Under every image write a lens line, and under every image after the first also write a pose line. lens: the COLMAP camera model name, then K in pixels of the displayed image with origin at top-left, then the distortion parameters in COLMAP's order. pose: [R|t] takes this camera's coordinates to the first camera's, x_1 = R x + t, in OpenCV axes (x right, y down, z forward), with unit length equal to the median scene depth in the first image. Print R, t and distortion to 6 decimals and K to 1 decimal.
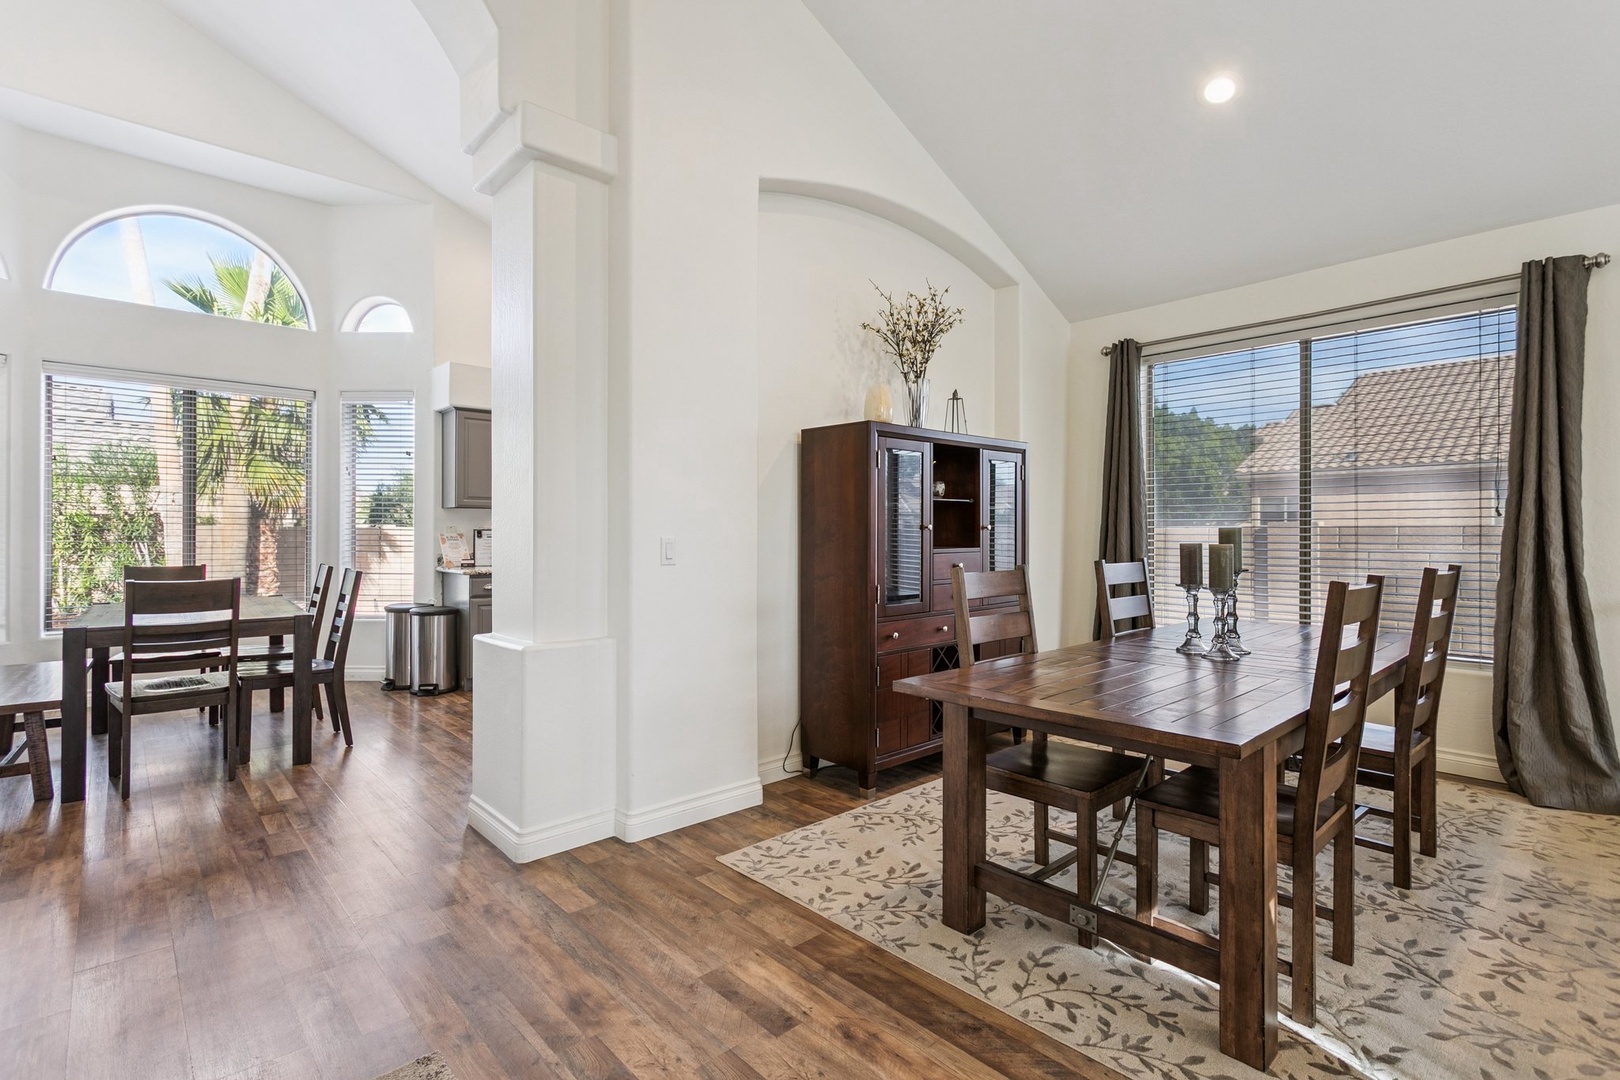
lens RADIAL K [[760.2, 0, 807.7], [0, 760.2, 530.7], [0, 0, 1]] dist [0.013489, -0.003063]
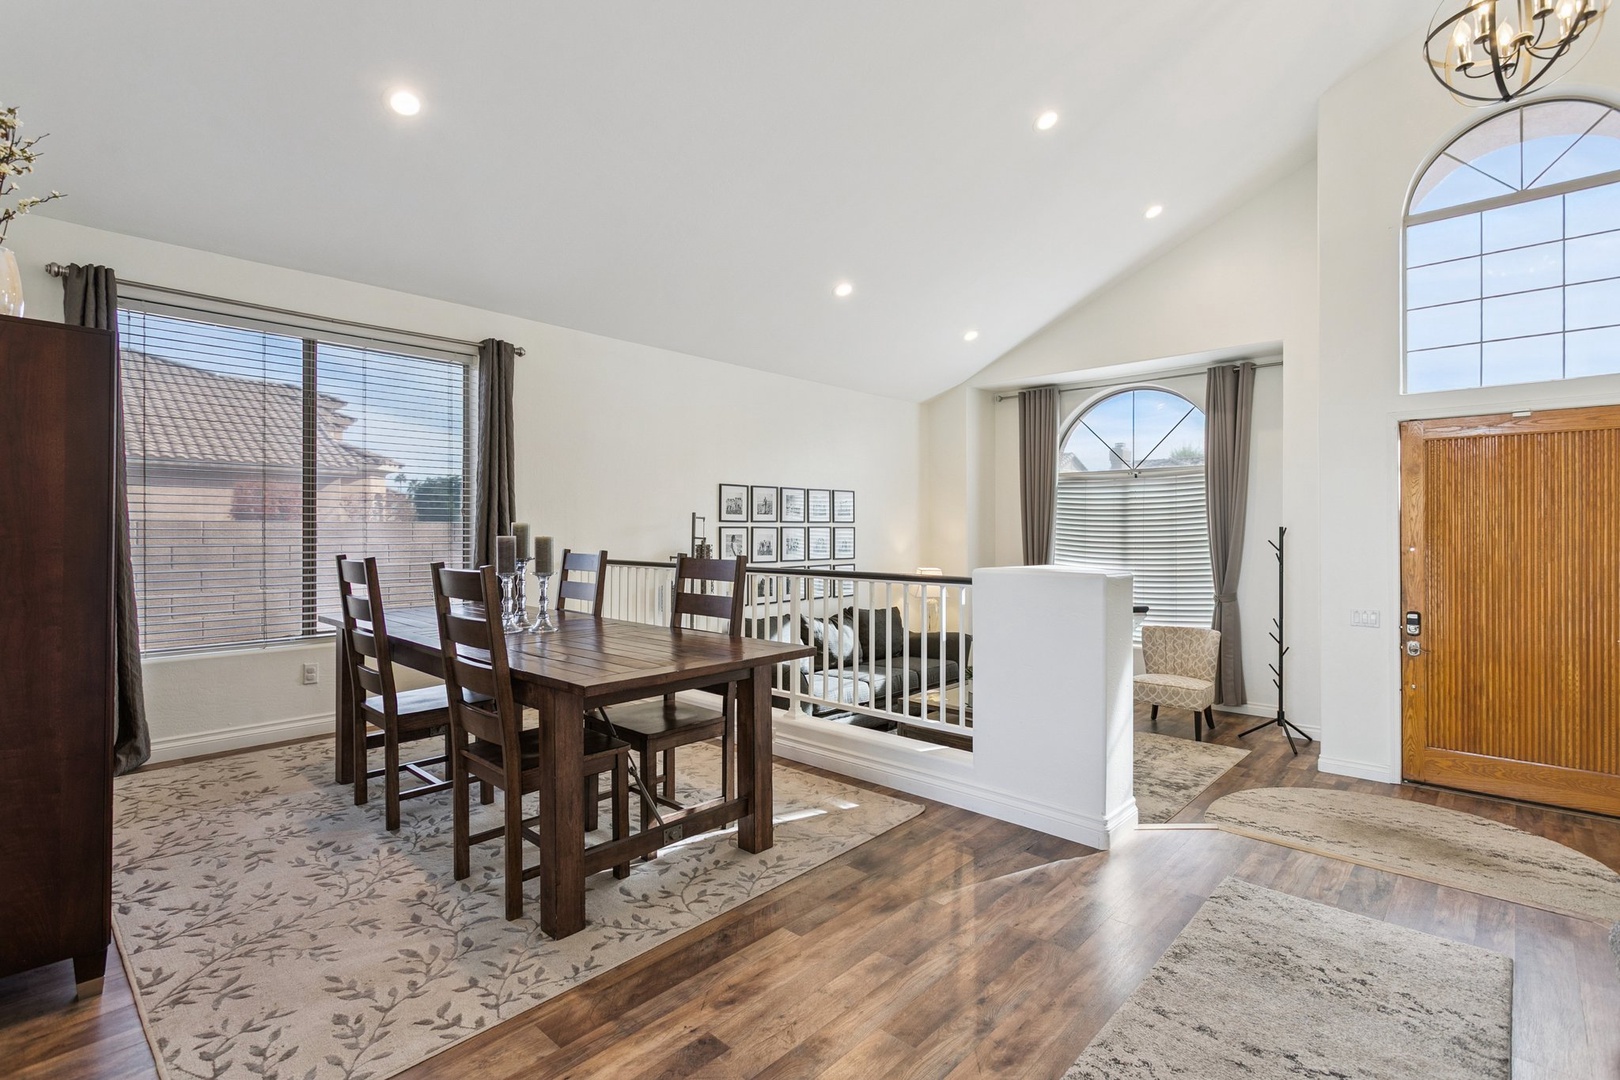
lens RADIAL K [[760.2, 0, 811.6], [0, 760.2, 531.6], [0, 0, 1]] dist [0.013489, -0.003063]
pose [[-0.071997, -0.004286, 0.997396, -0.818325], [-0.003968, 0.999984, 0.004010, 0.002677], [-0.997397, -0.003669, -0.072013, 0.783142]]
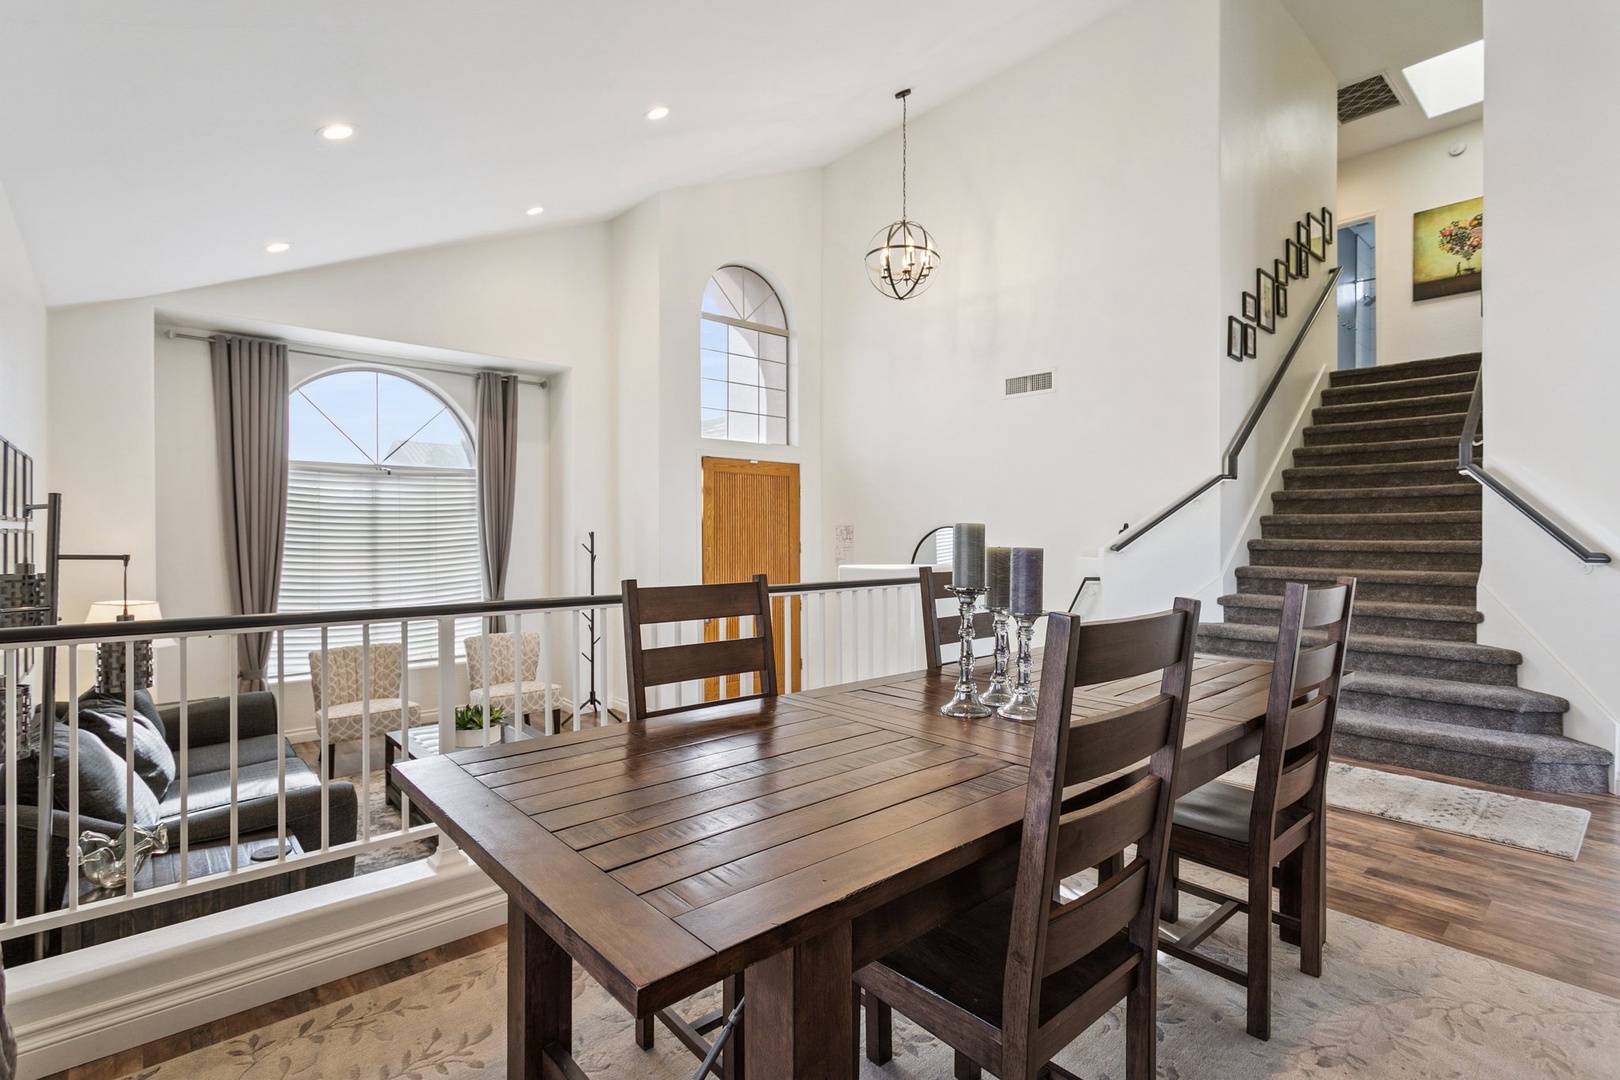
lens RADIAL K [[760.2, 0, 806.0], [0, 760.2, 538.7], [0, 0, 1]] dist [0.013489, -0.003063]
pose [[-0.999637, -0.000385, 0.026935, 0.834536], [-0.000317, 0.999997, 0.002546, 0.007920], [-0.026936, 0.002537, -0.999634, 2.055507]]
